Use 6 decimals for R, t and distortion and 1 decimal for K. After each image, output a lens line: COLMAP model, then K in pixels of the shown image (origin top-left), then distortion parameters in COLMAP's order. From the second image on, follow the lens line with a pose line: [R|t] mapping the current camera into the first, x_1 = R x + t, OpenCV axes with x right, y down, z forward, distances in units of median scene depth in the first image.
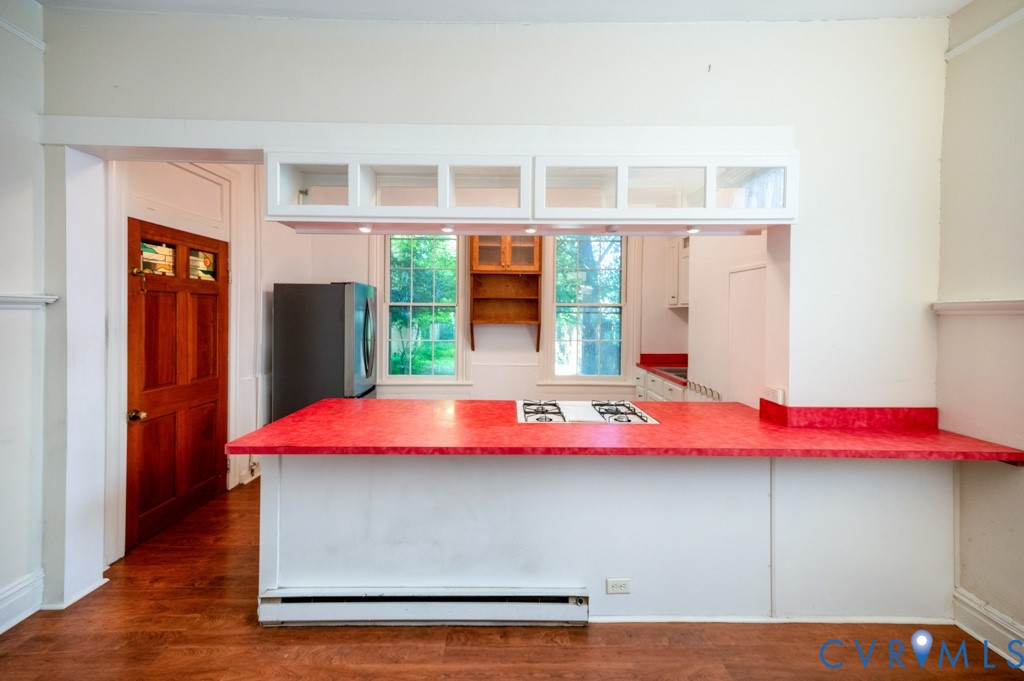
lens RADIAL K [[411.6, 0, 515.8], [0, 411.6, 317.0], [0, 0, 1]] dist [0.023678, -0.000112]
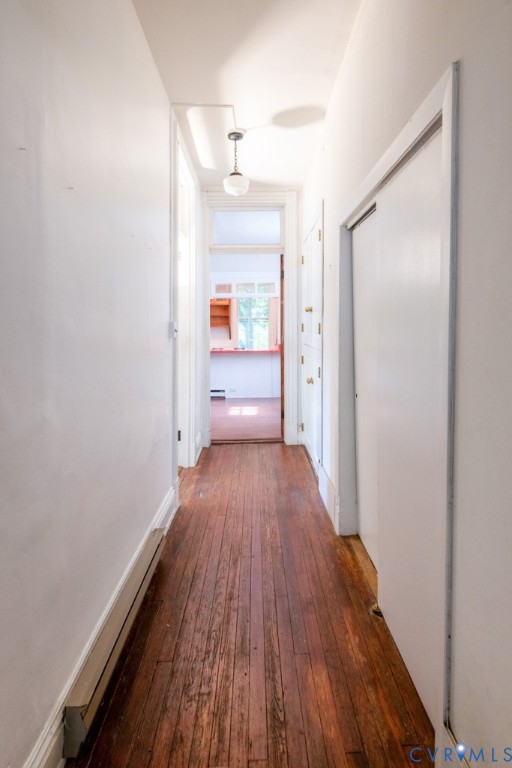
lens RADIAL K [[396.5, 0, 256.0], [0, 396.5, 384.0], [0, 0, 1]] dist [-0.000040, -0.000005]
pose [[0.999651, -0.018122, -0.019215, 0.389951], [0.020666, 0.989687, 0.141749, 0.037172], [0.016448, -0.142096, 0.989716, -2.021783]]
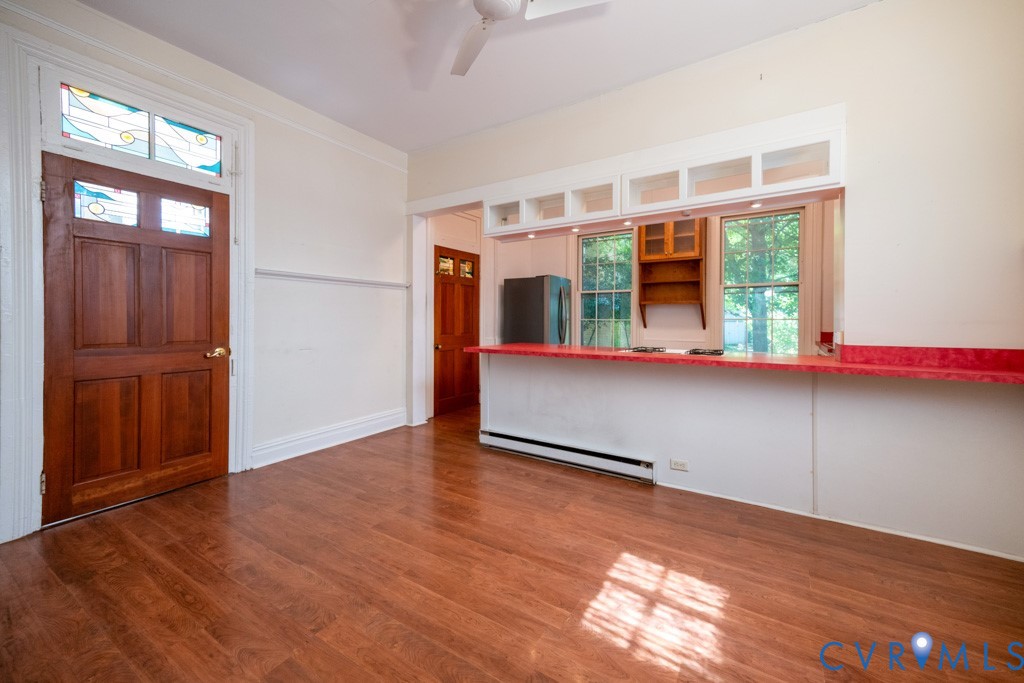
lens RADIAL K [[411.6, 0, 515.8], [0, 411.6, 318.0], [0, 0, 1]] dist [0.023678, -0.000112]
pose [[0.836108, -0.008236, -0.548503, 0.402282], [-0.000445, 0.999877, -0.015693, 0.120457], [0.548564, 0.013365, 0.836002, -0.356639]]
